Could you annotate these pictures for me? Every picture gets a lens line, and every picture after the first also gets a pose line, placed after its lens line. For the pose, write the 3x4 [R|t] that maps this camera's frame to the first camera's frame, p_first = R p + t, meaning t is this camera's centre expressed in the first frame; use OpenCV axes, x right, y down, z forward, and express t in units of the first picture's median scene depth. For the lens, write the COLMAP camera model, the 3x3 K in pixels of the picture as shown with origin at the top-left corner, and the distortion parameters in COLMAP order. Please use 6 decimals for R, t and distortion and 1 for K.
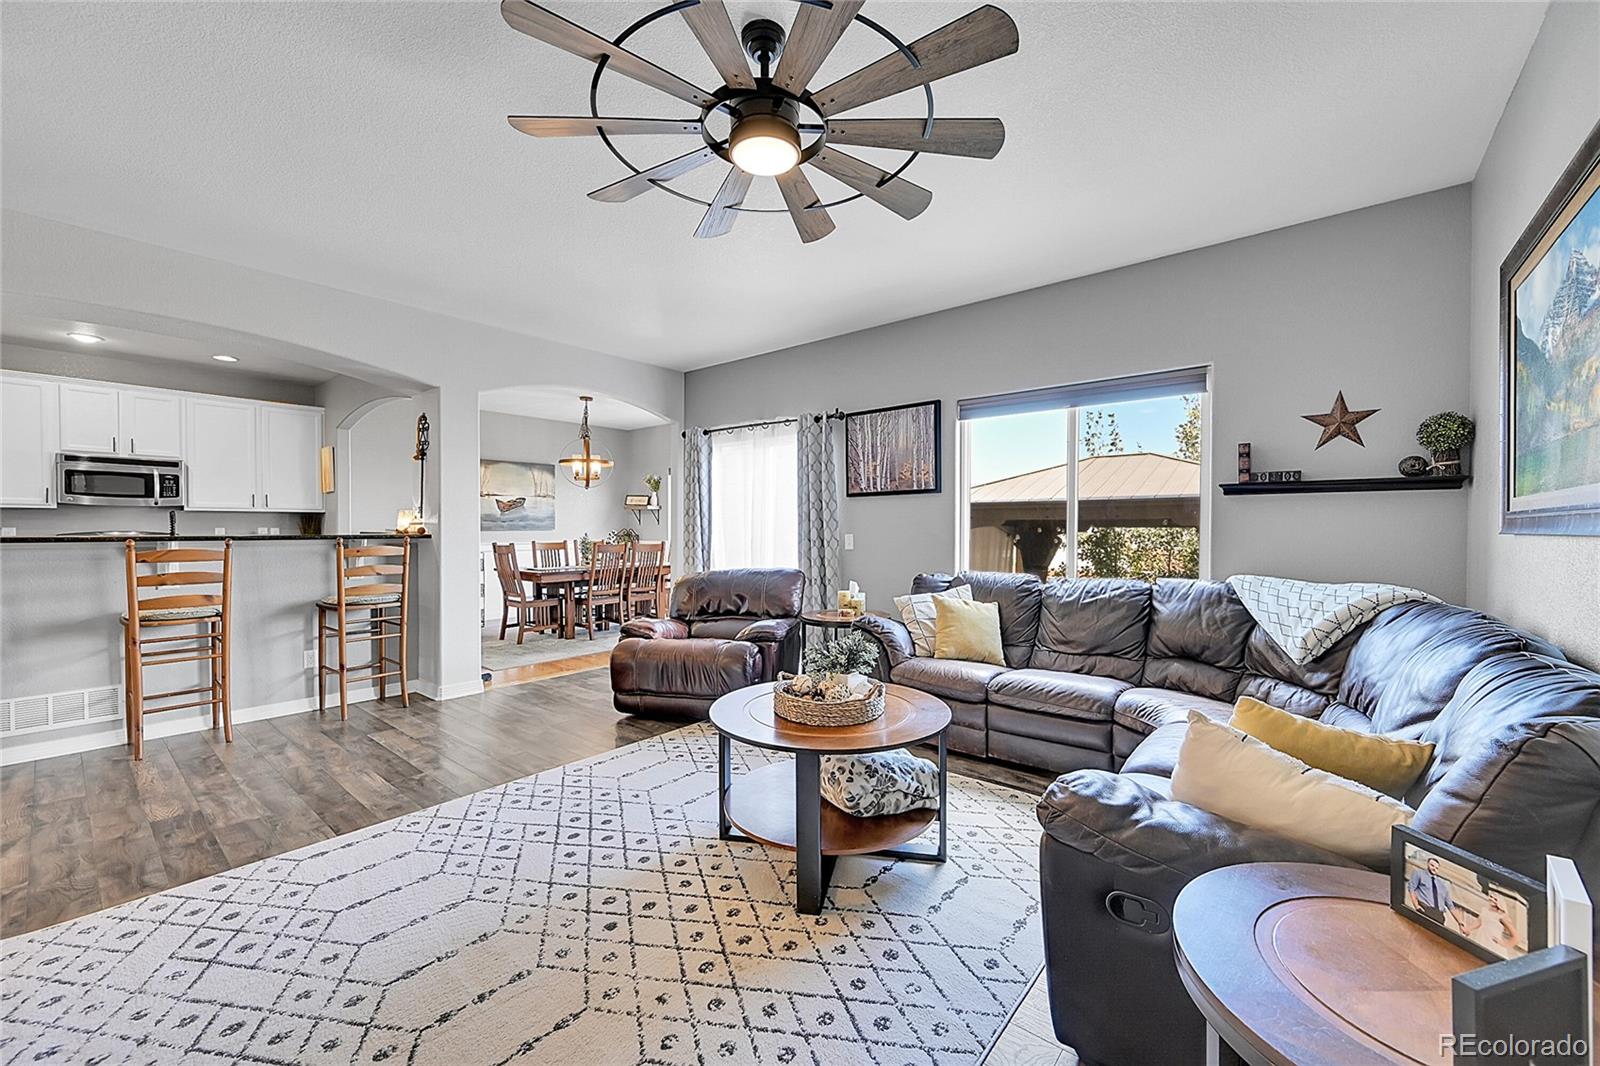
lens RADIAL K [[628.2, 0, 802.4], [0, 628.2, 531.1], [0, 0, 1]] dist [-0.004015, 0.000673]
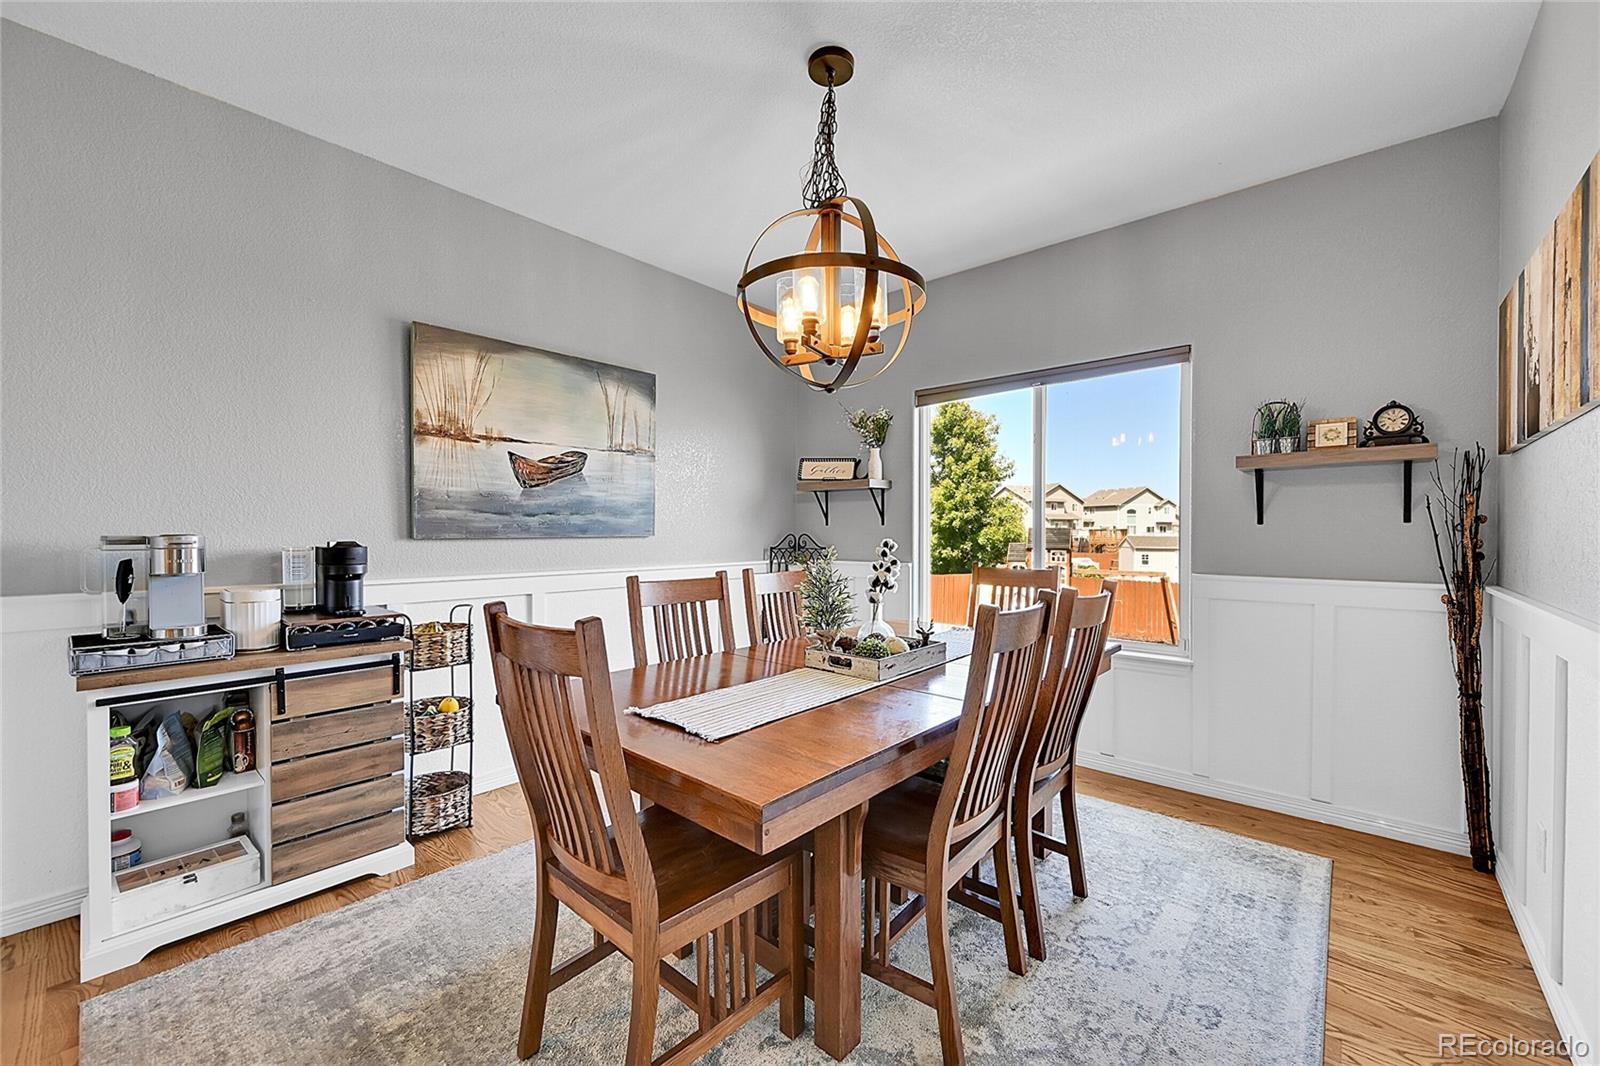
lens RADIAL K [[628.2, 0, 795.9], [0, 628.2, 536.1], [0, 0, 1]] dist [-0.004015, 0.000673]
pose [[0.999398, 0.000436, -0.034692, -0.317625], [-0.000484, 0.999999, -0.001373, -0.002018], [0.034691, 0.001389, 0.999397, 0.658778]]
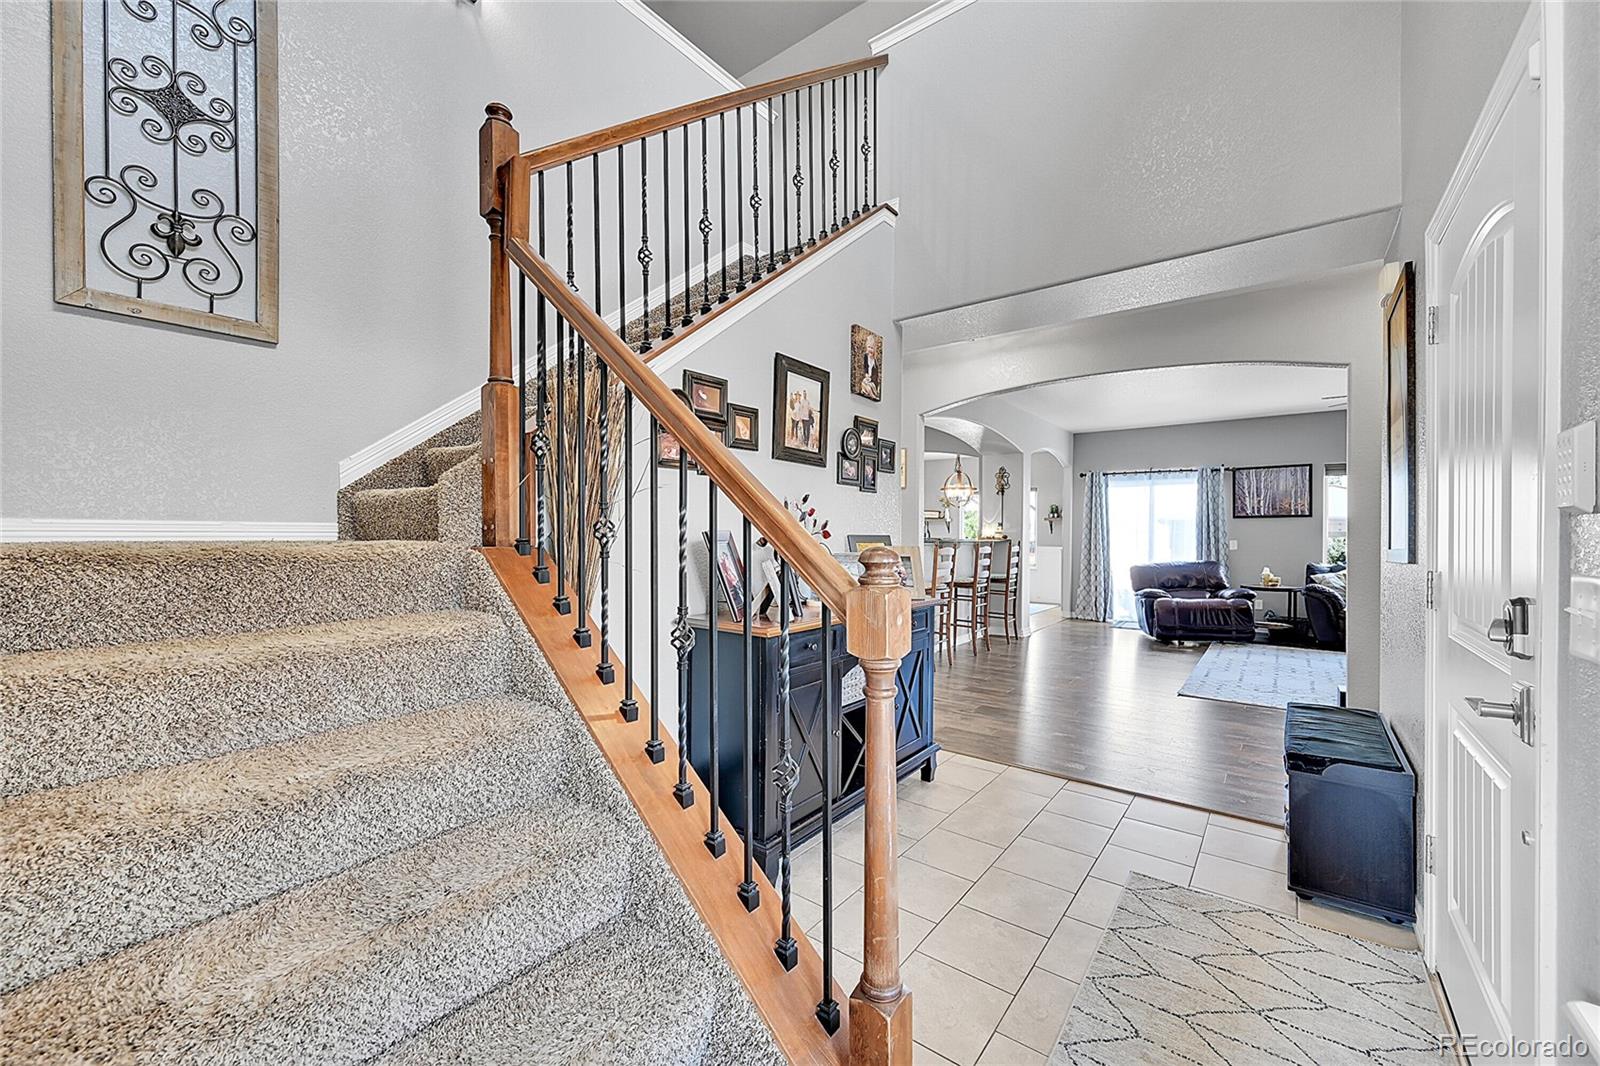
lens RADIAL K [[628.2, 0, 802.0], [0, 628.2, 536.4], [0, 0, 1]] dist [-0.004015, 0.000673]
pose [[0.999249, 0.005336, 0.038384, -1.125949], [-0.005133, 0.999972, -0.005384, 0.008531], [-0.038411, 0.005183, 0.999249, -0.606322]]
